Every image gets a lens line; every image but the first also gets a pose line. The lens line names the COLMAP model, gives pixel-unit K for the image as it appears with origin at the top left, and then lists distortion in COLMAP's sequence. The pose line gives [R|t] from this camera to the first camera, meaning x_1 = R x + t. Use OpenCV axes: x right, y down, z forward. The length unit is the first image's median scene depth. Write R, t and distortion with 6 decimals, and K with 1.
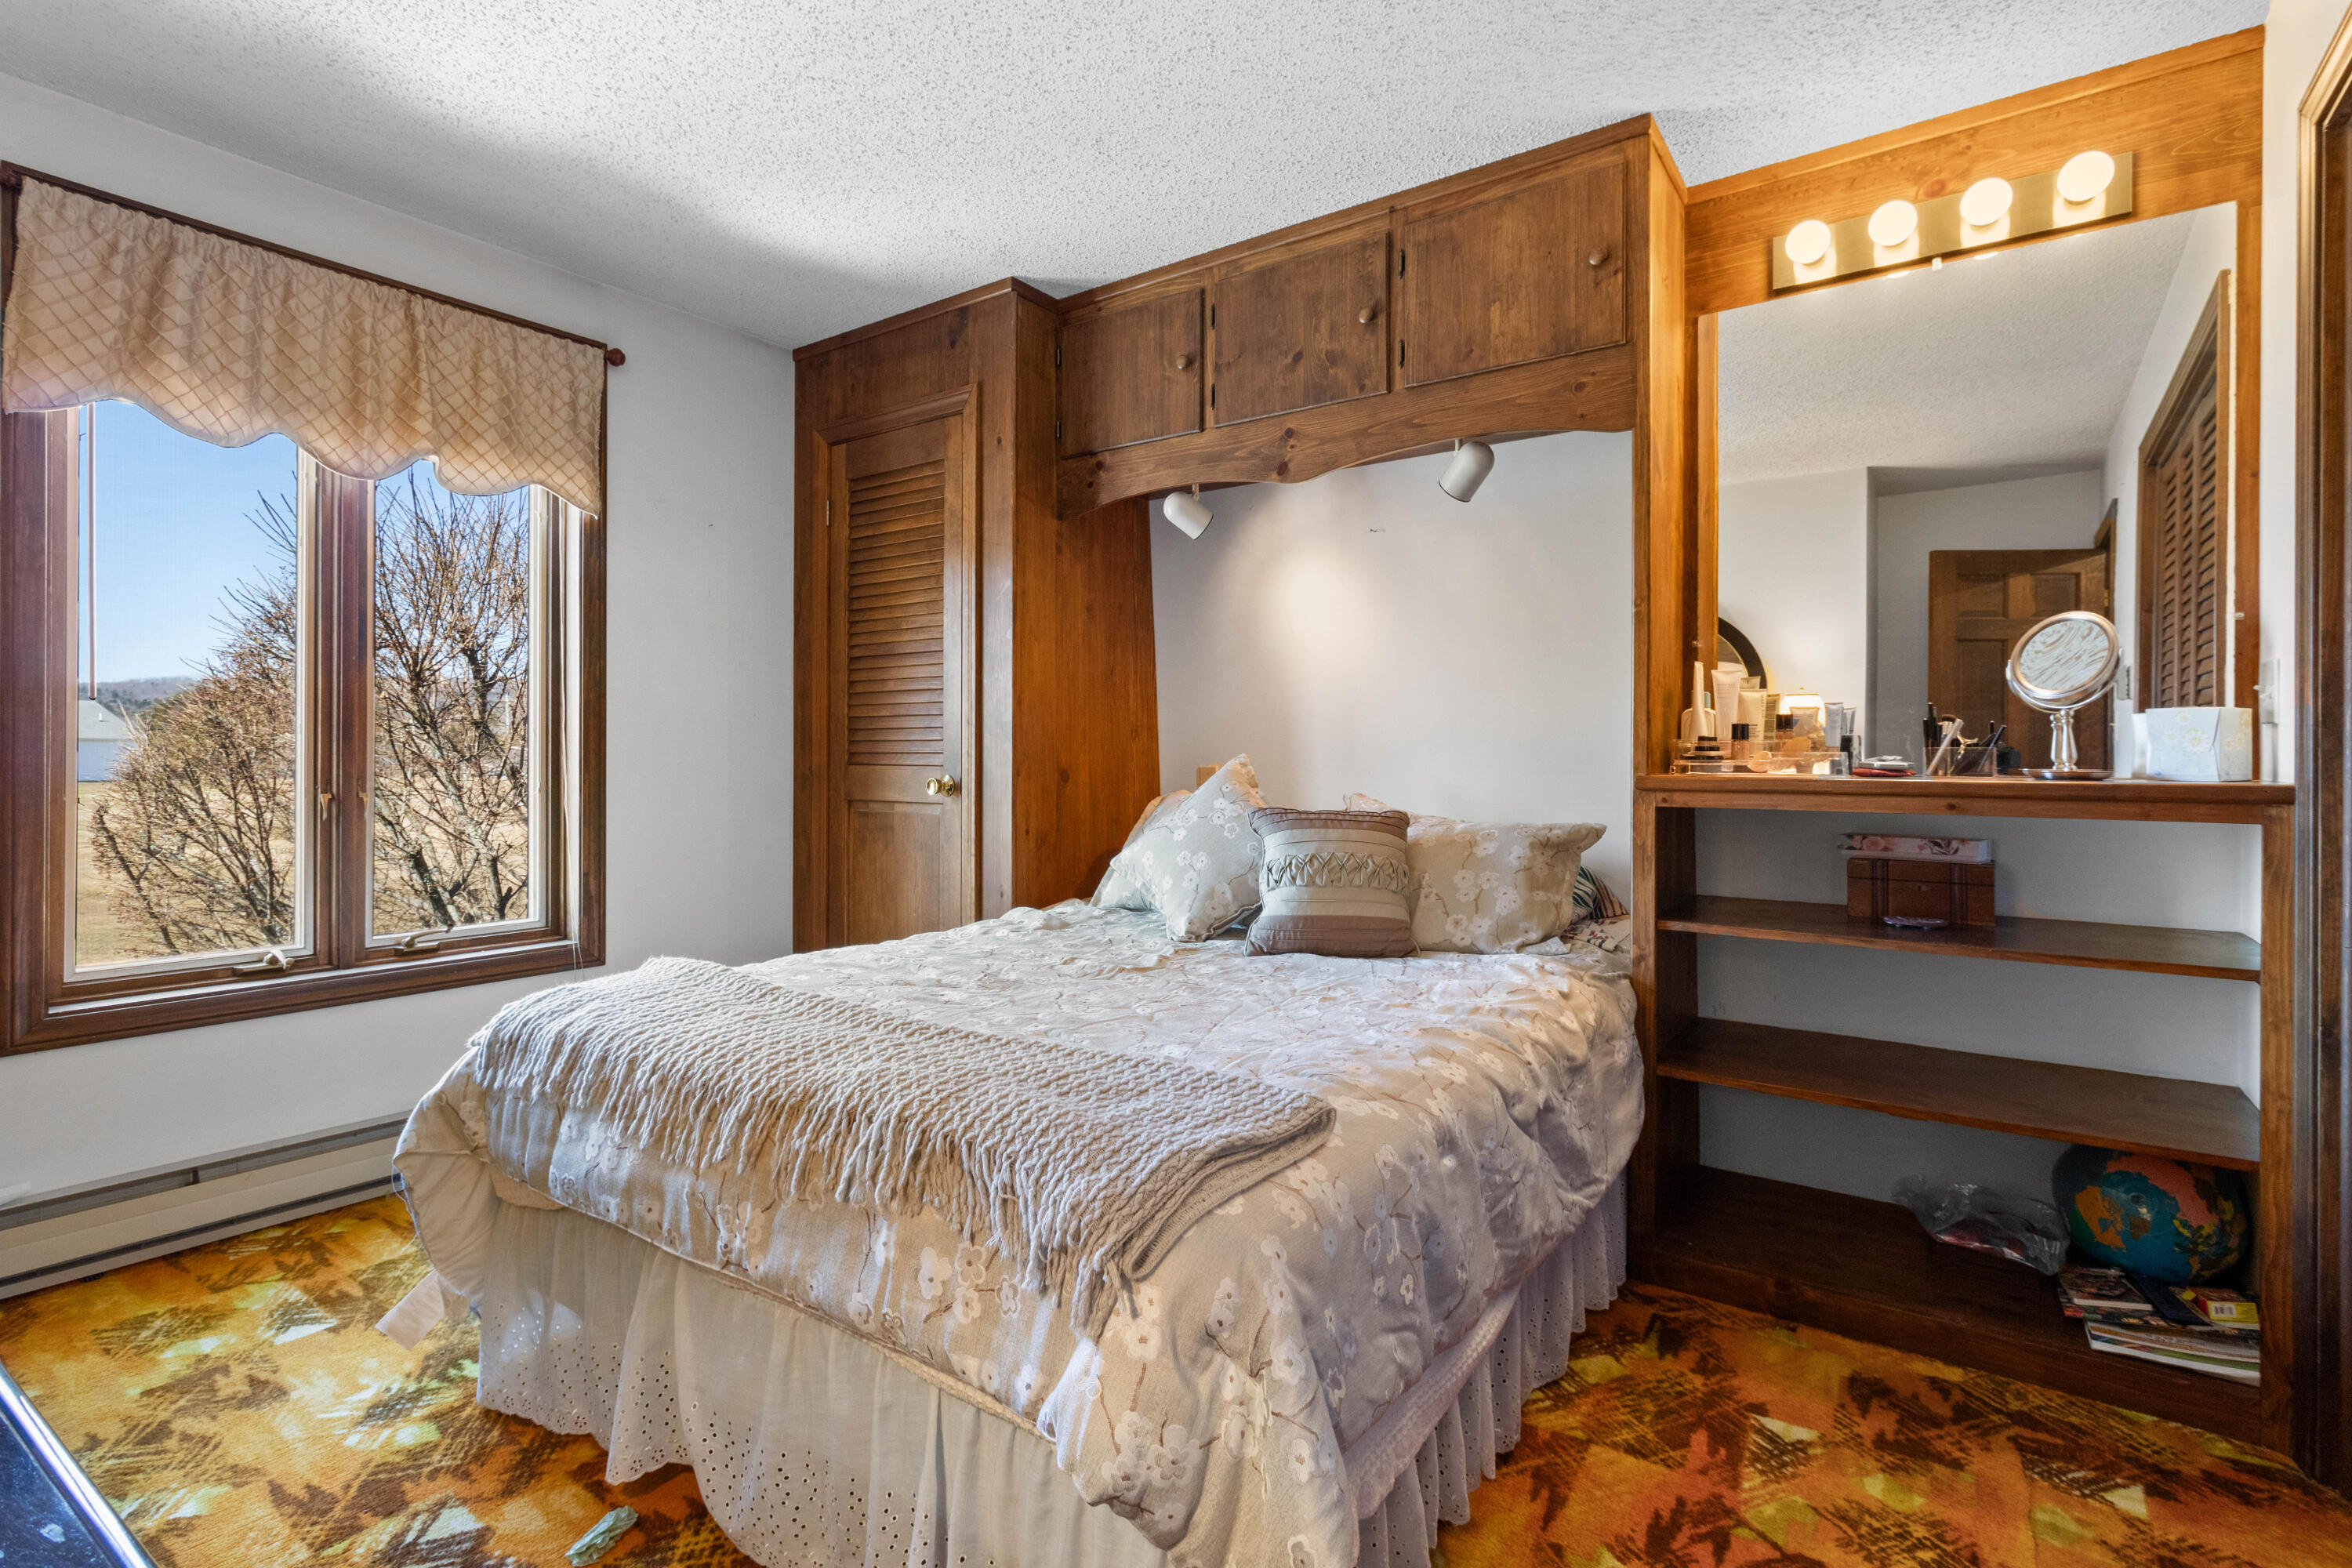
lens RADIAL K [[1097.0, 0, 1174.5], [0, 1097.0, 778.0], [0, 0, 1]] dist [-0.002964, 0.000545]
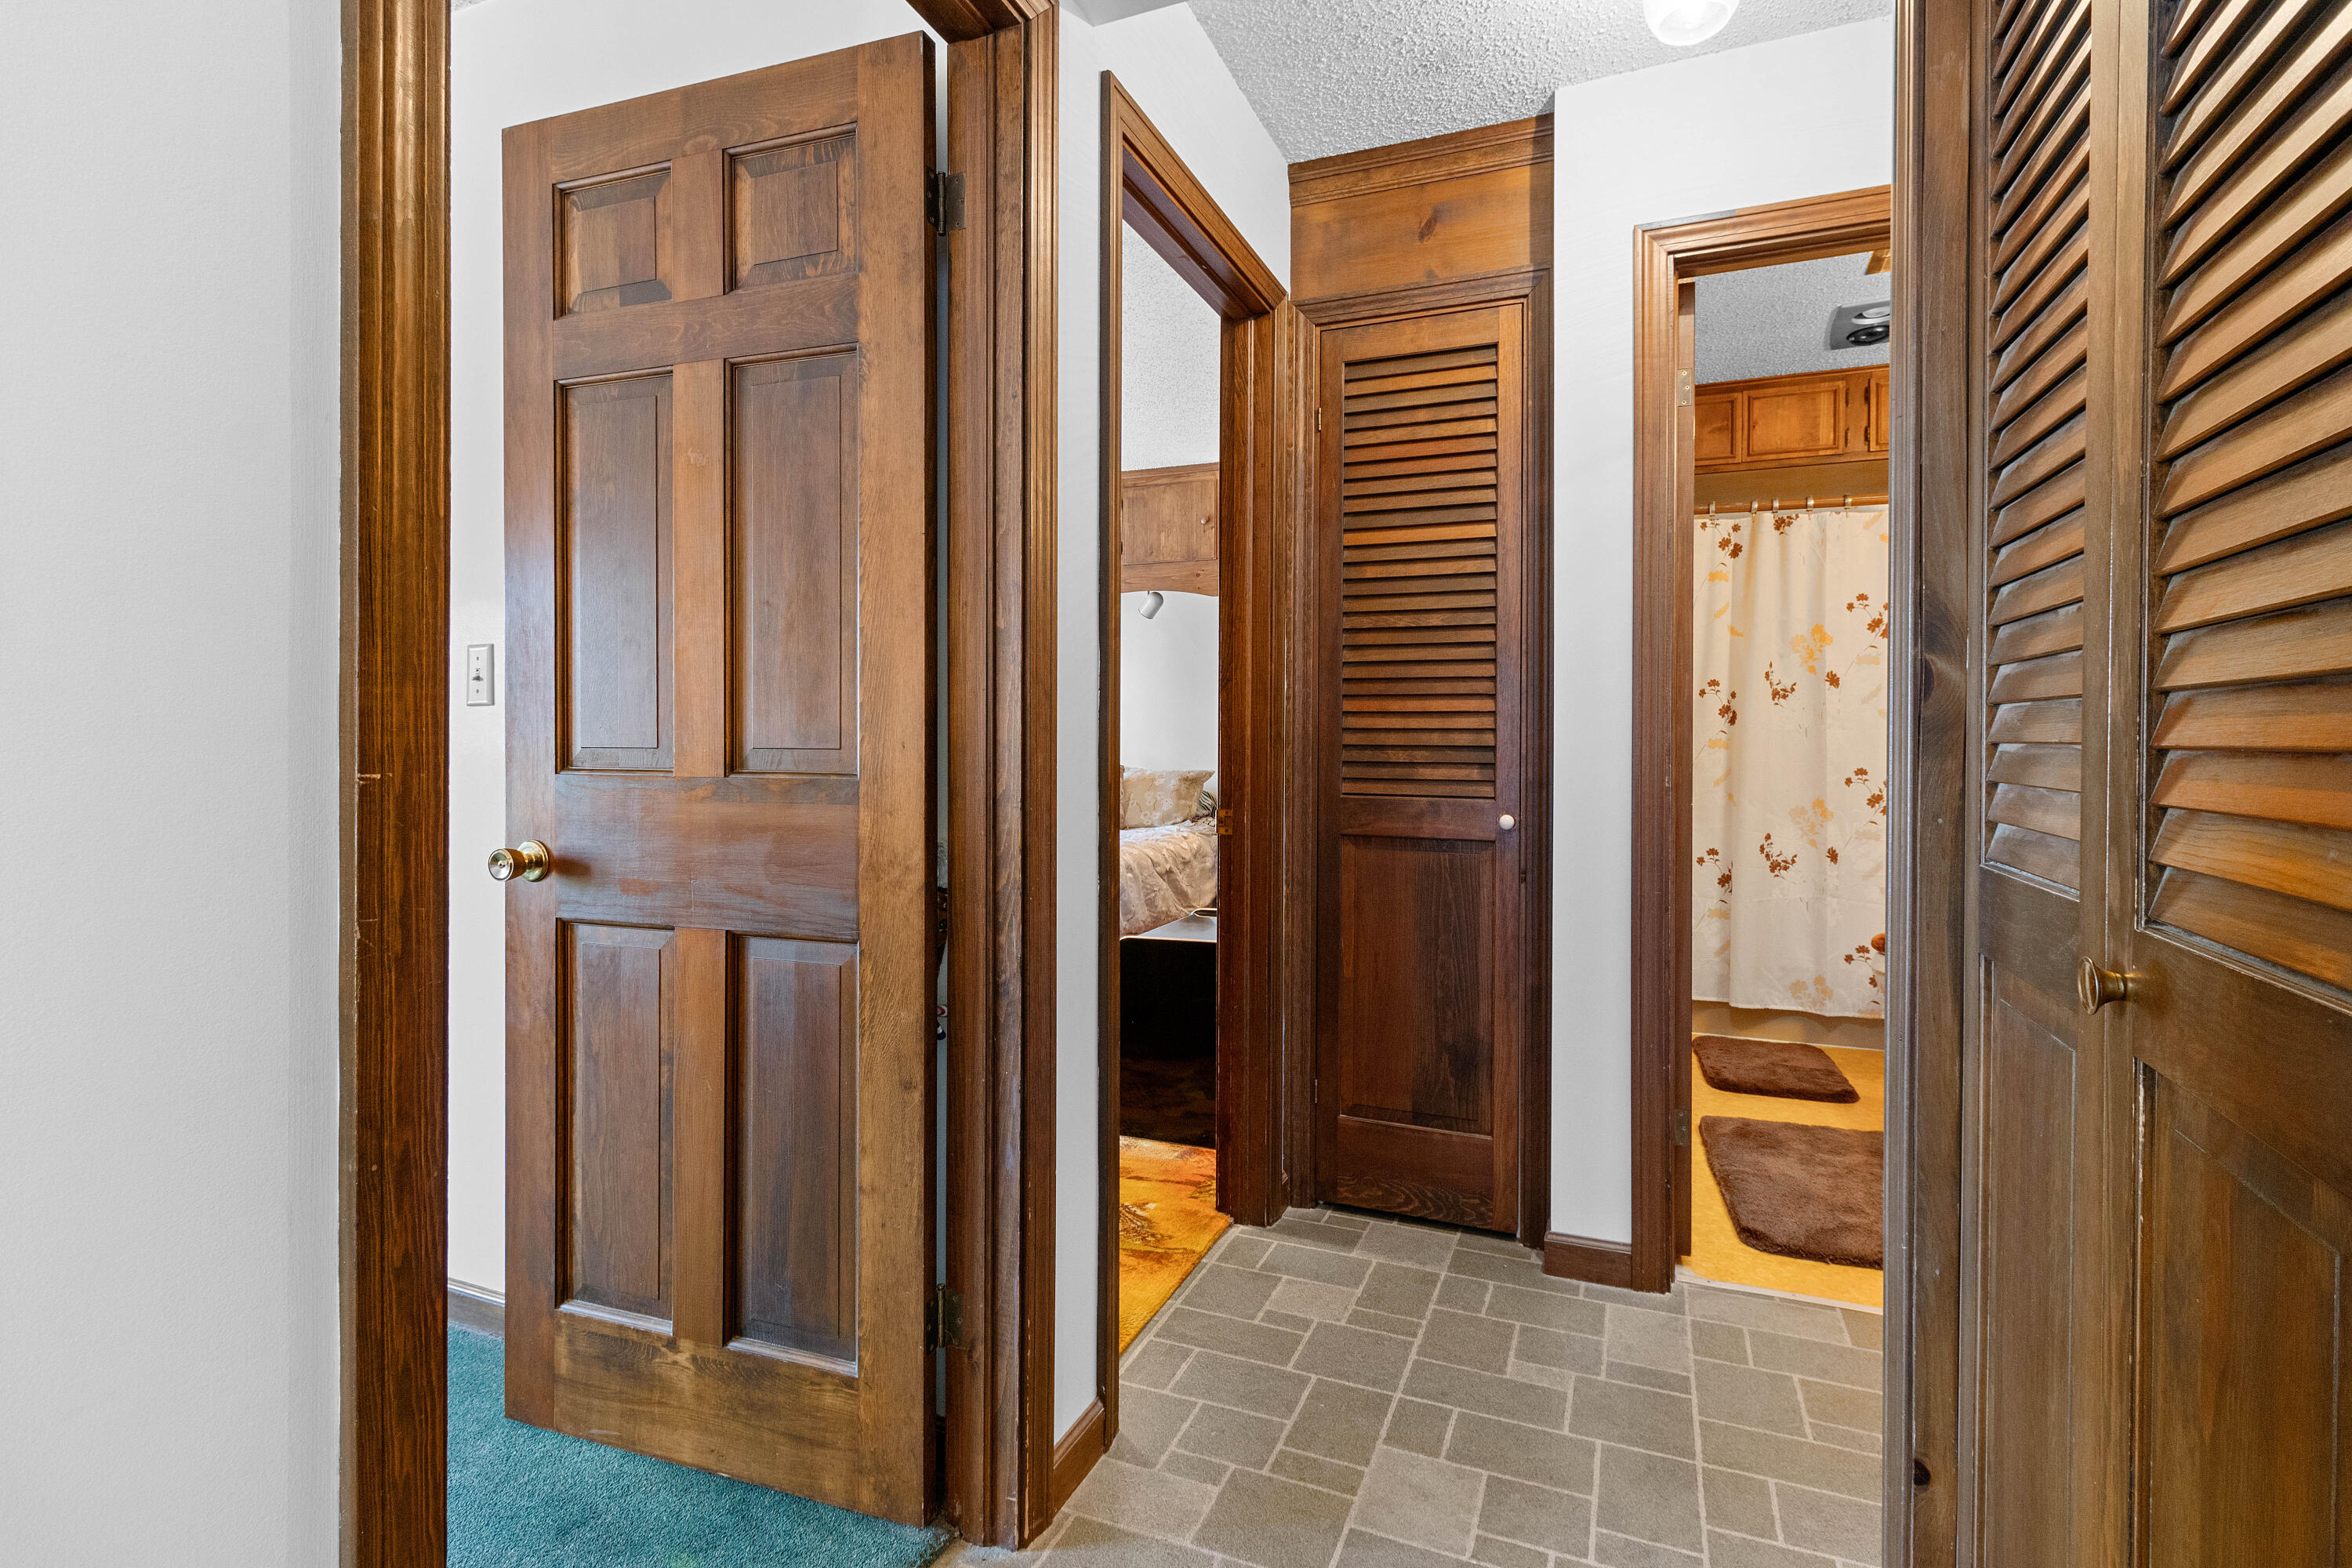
lens RADIAL K [[1097.0, 0, 1171.1], [0, 1097.0, 775.6], [0, 0, 1]] dist [-0.002964, 0.000545]
pose [[0.974734, -0.000747, 0.223369, -0.181340], [-0.000921, 0.999972, 0.007363, 0.038329], [-0.223369, -0.007383, 0.974706, -1.148477]]
